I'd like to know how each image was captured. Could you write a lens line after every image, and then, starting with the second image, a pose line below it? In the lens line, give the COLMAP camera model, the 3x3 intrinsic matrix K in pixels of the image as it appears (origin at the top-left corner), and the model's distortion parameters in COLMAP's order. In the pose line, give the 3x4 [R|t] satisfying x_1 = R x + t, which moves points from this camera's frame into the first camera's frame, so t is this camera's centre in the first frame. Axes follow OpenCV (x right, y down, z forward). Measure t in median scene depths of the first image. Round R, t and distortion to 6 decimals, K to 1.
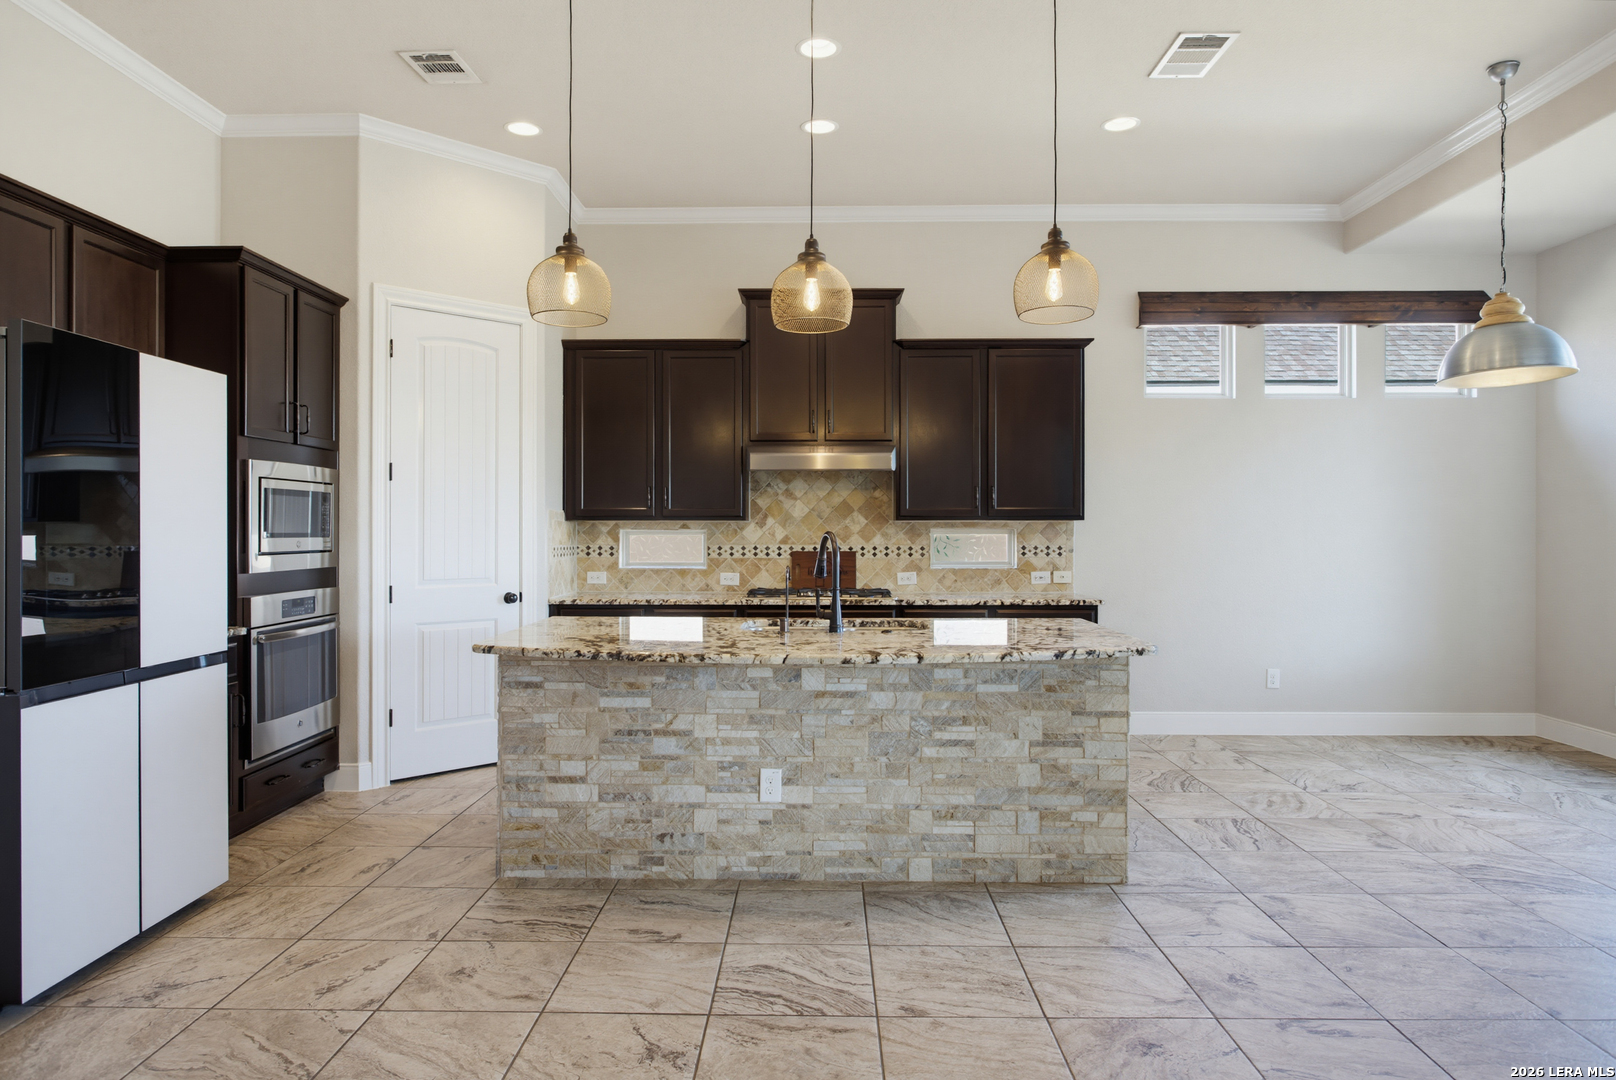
lens RADIAL K [[976.7, 0, 805.0], [0, 976.7, 531.3], [0, 0, 1]] dist [-0.009223, 0.001876]
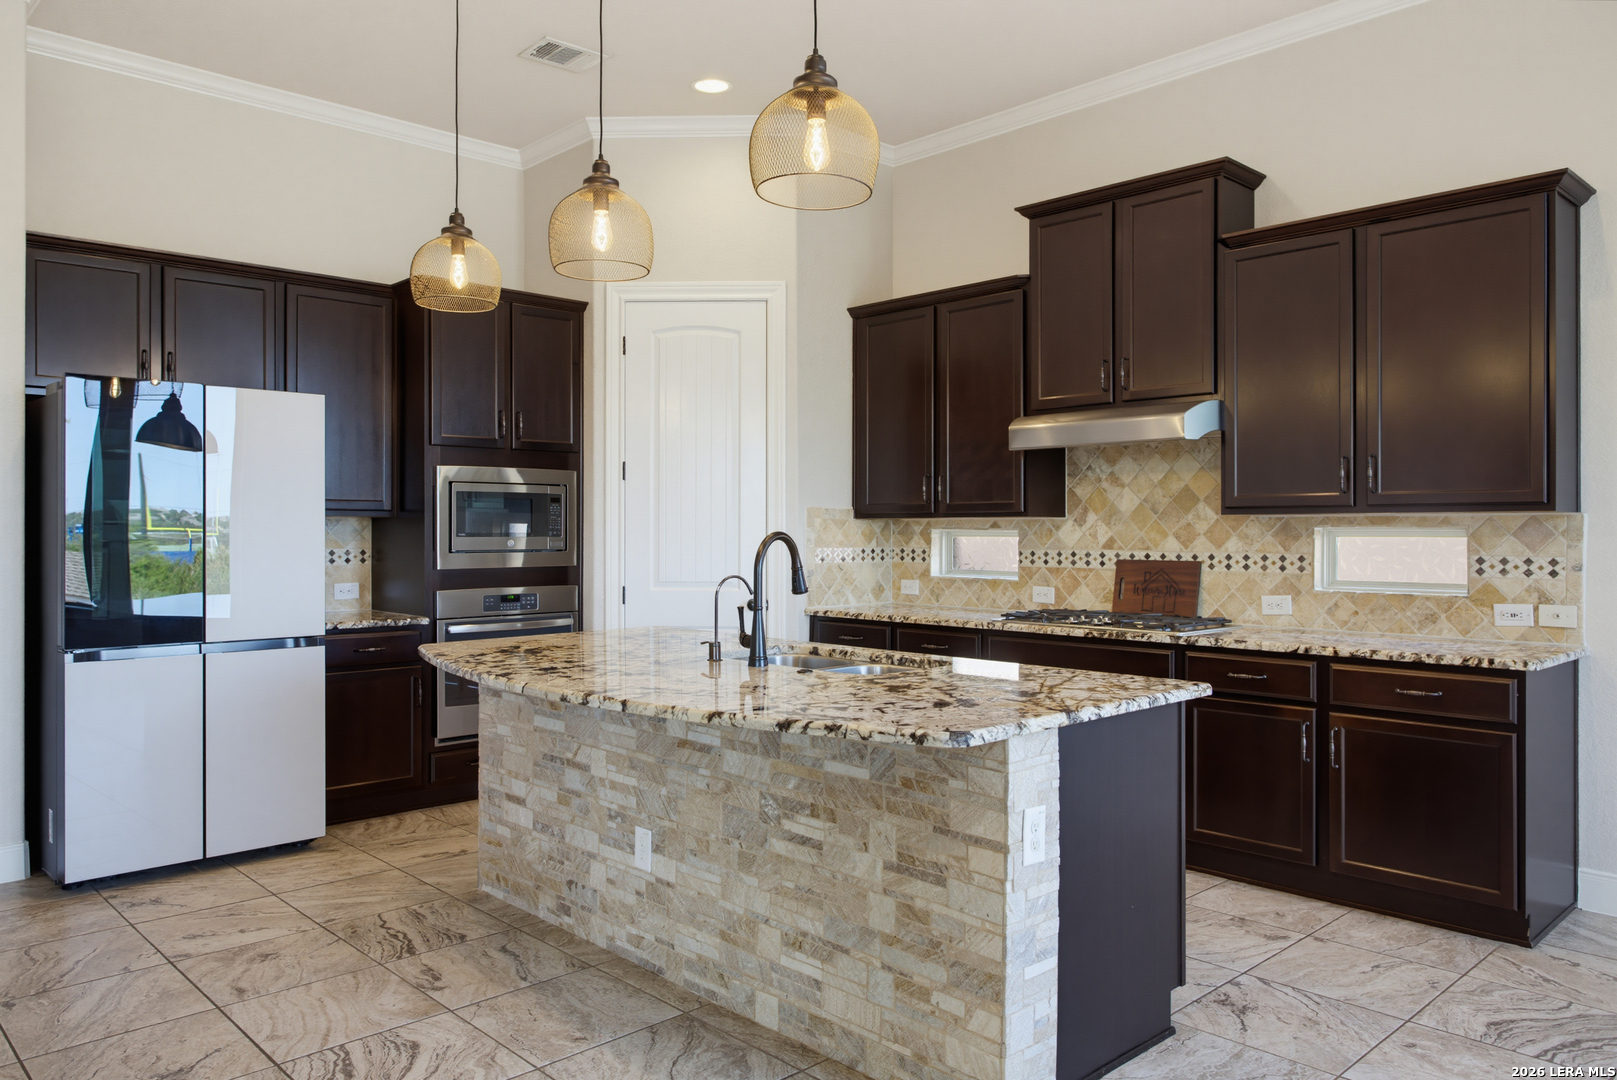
lens RADIAL K [[1145.8, 0, 807.2], [0, 1145.8, 529.0], [0, 0, 1]] dist [-0.001118, -0.002234]
pose [[0.701924, -0.000536, -0.712251, 0.724820], [-0.000734, 0.999999, -0.001476, -0.000663], [0.712251, 0.001559, 0.701923, 0.434641]]
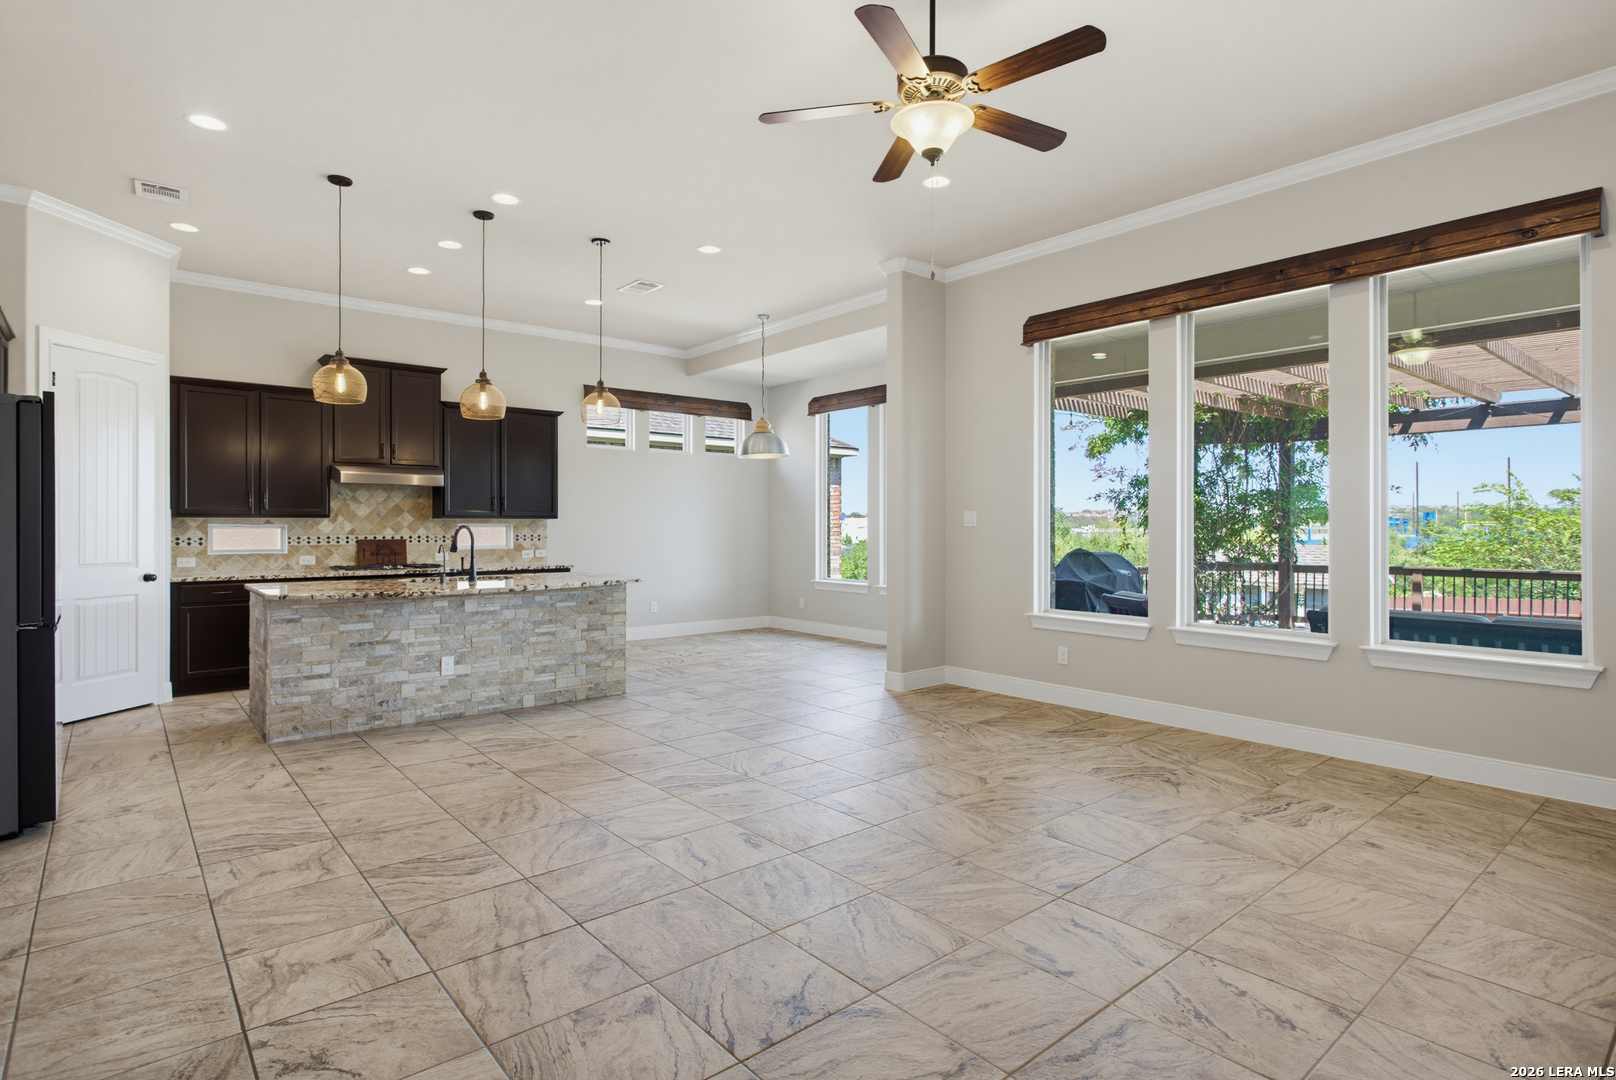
lens RADIAL K [[829.1, 0, 806.0], [0, 829.1, 527.7], [0, 0, 1]] dist [-0.003625, 0.000667]
pose [[0.754357, -0.002544, 0.656460, -0.537621], [0.001646, 0.999997, 0.001984, 0.002739], [-0.656463, -0.000416, 0.754358, -0.588151]]
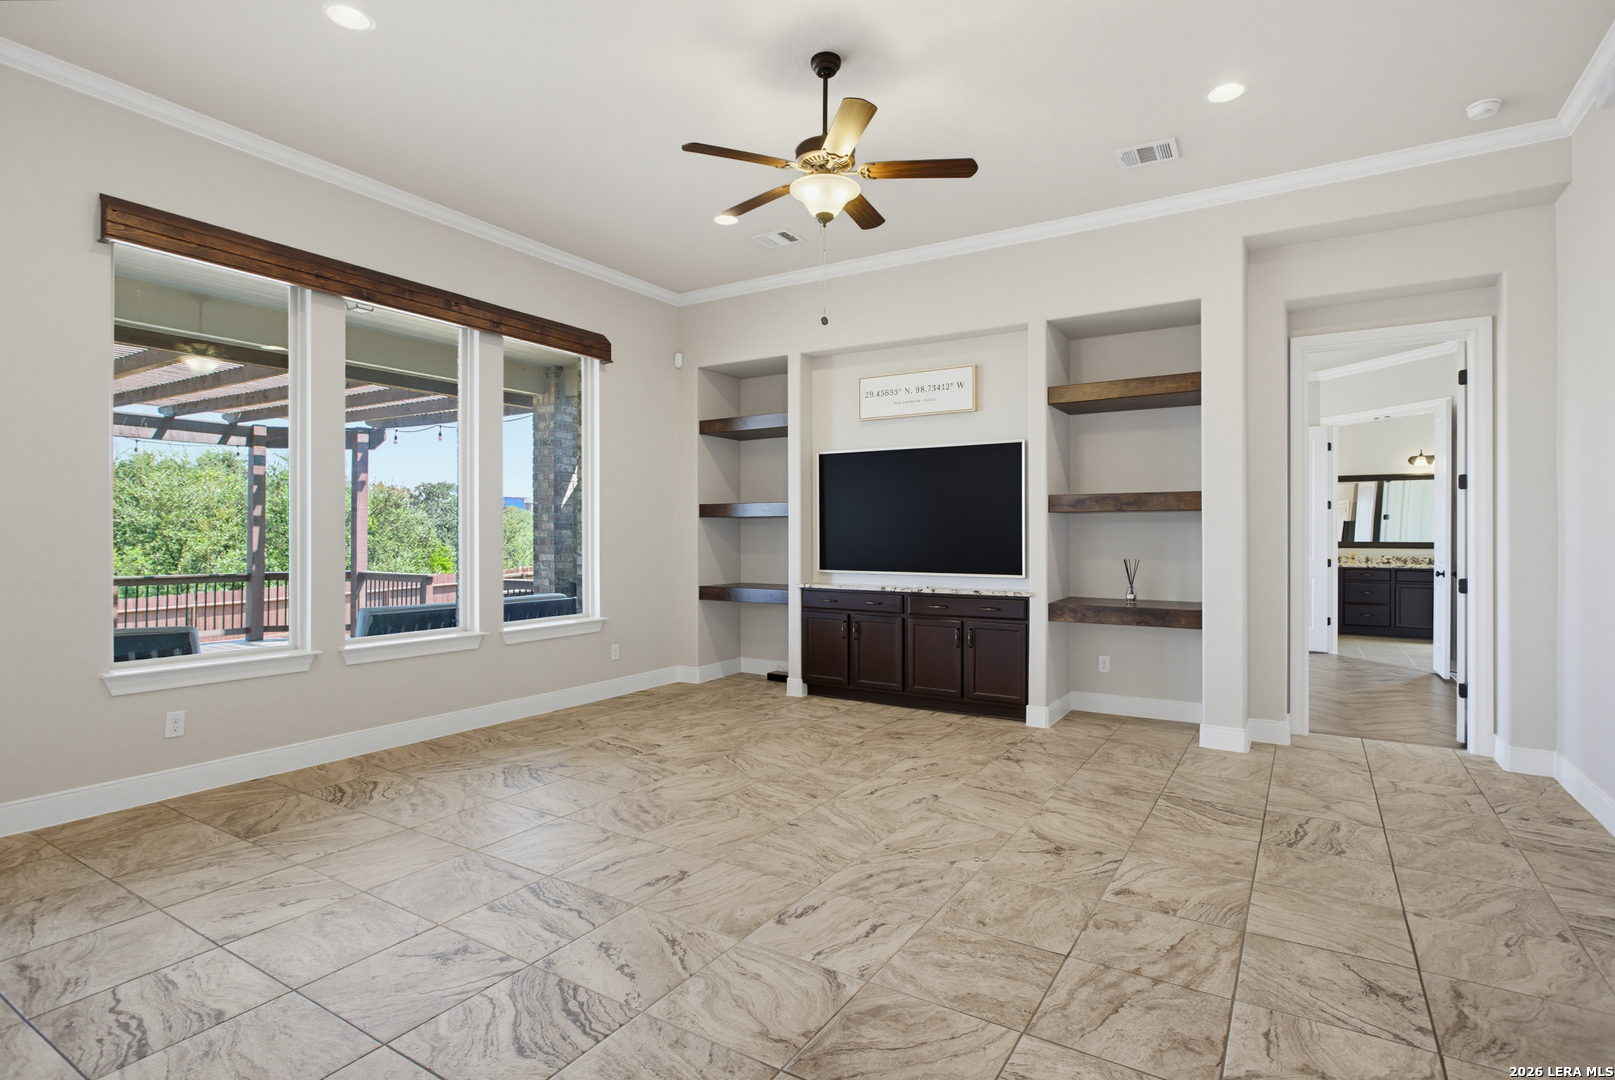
lens RADIAL K [[805.1, 0, 807.5], [0, 805.1, 540.0], [0, 0, 1]] dist [-0.008188, 0.001444]
pose [[-0.857490, -0.004299, 0.514482, -0.364452], [-0.000542, 0.999972, 0.007452, 0.002456], [-0.514500, 0.006111, -0.857469, 0.792719]]
